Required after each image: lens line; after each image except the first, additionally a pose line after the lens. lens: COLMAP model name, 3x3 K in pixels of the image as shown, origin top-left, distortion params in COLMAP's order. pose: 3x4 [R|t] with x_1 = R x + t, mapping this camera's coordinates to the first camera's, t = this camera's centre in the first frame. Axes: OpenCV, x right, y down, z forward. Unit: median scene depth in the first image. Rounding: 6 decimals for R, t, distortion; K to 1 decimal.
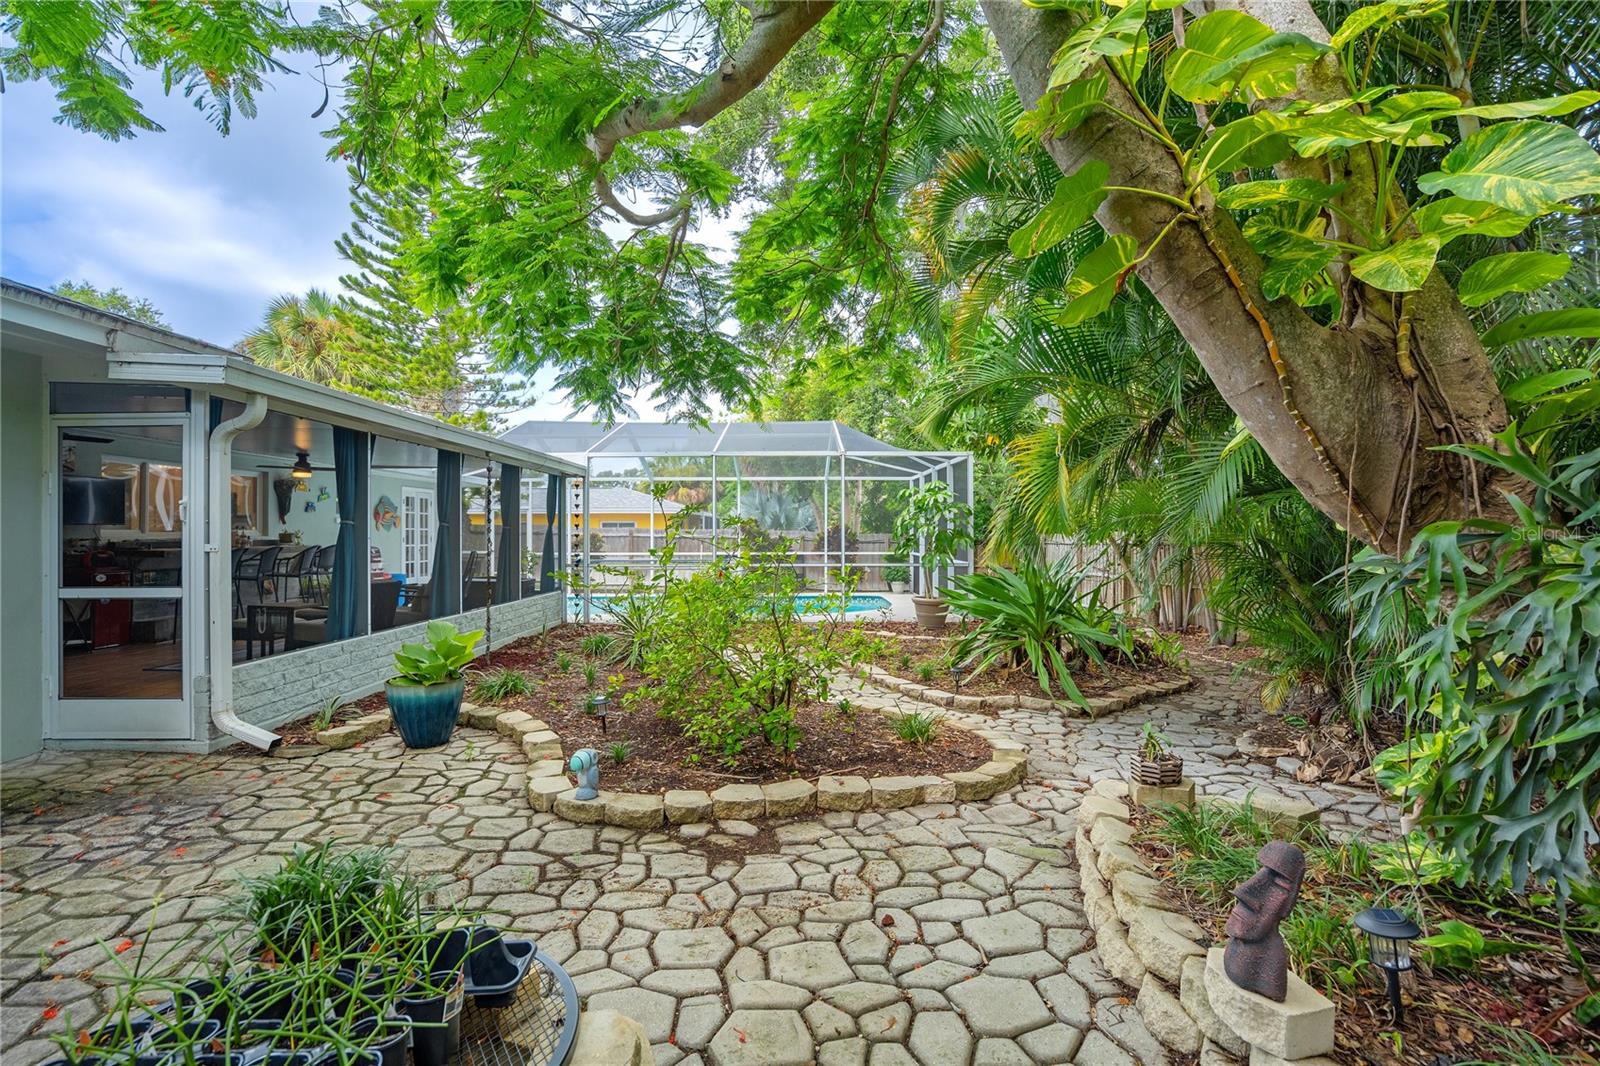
lens RADIAL K [[750.1, 0, 799.4], [0, 750.1, 532.1], [0, 0, 1]] dist [-0.016567, 0.002116]
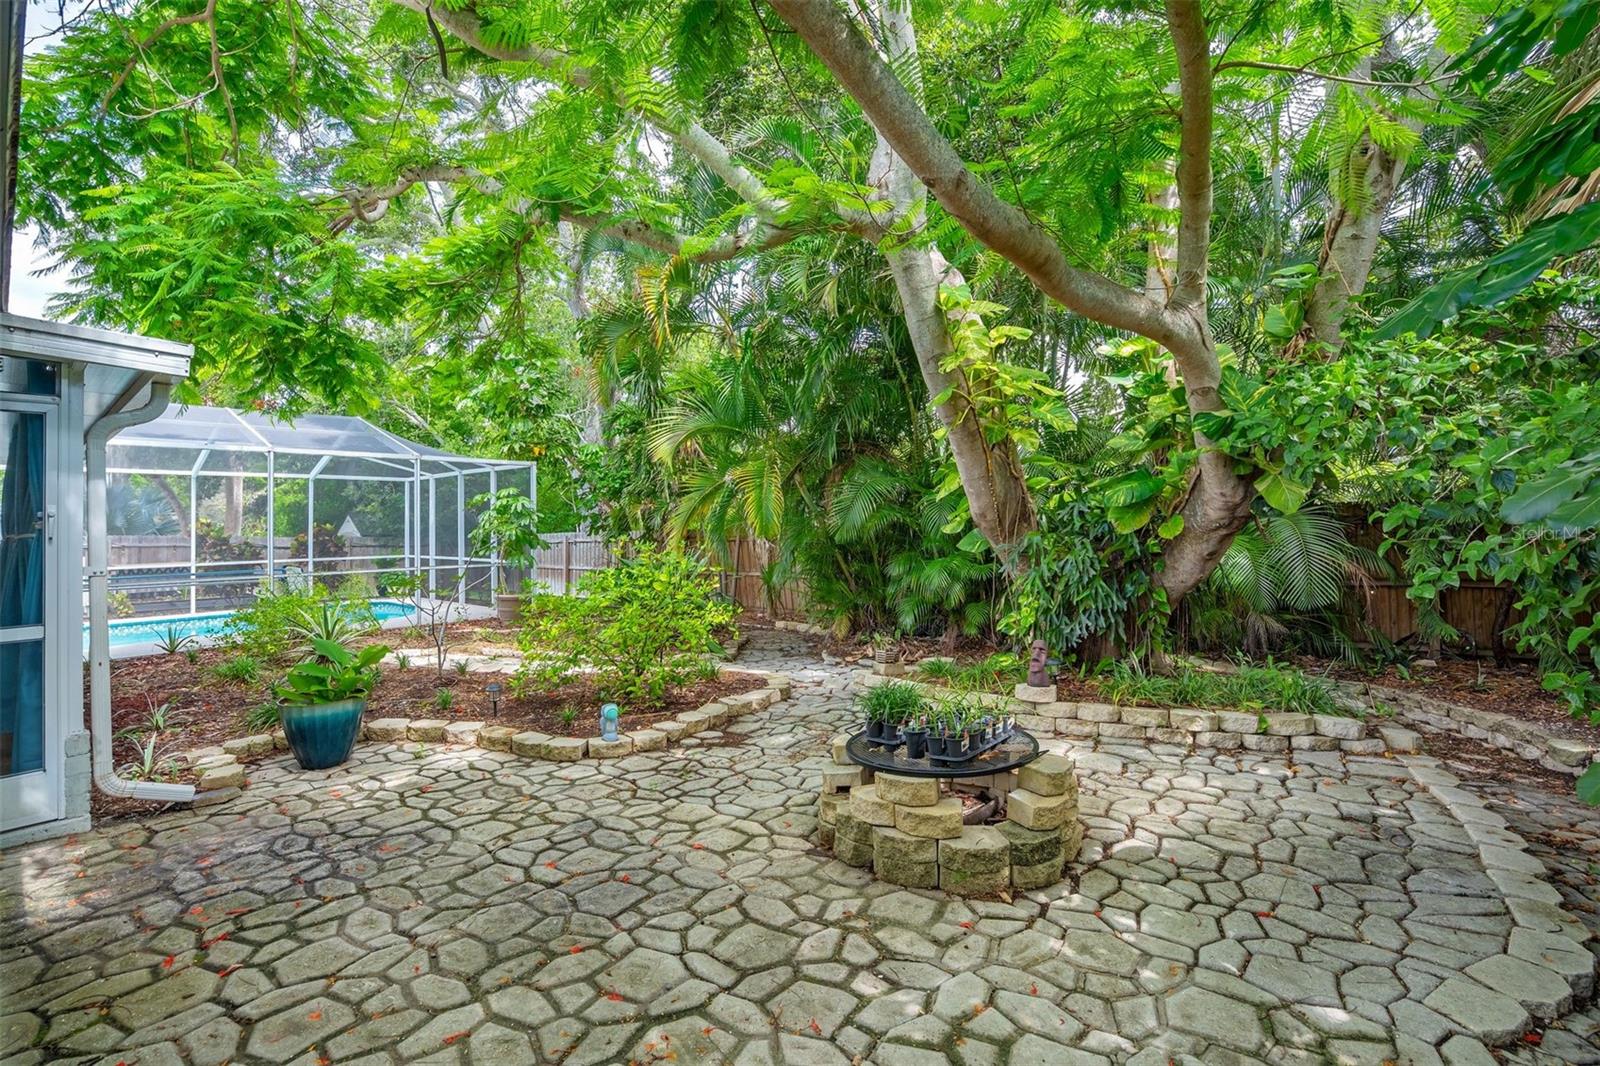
lens RADIAL K [[750.1, 0, 799.1], [0, 750.1, 526.5], [0, 0, 1]] dist [-0.016567, 0.002116]
pose [[0.665789, -0.010671, 0.746064, -1.031959], [0.013798, 0.999903, 0.001988, -0.023904], [-0.746012, 0.008971, 0.665872, -0.138728]]
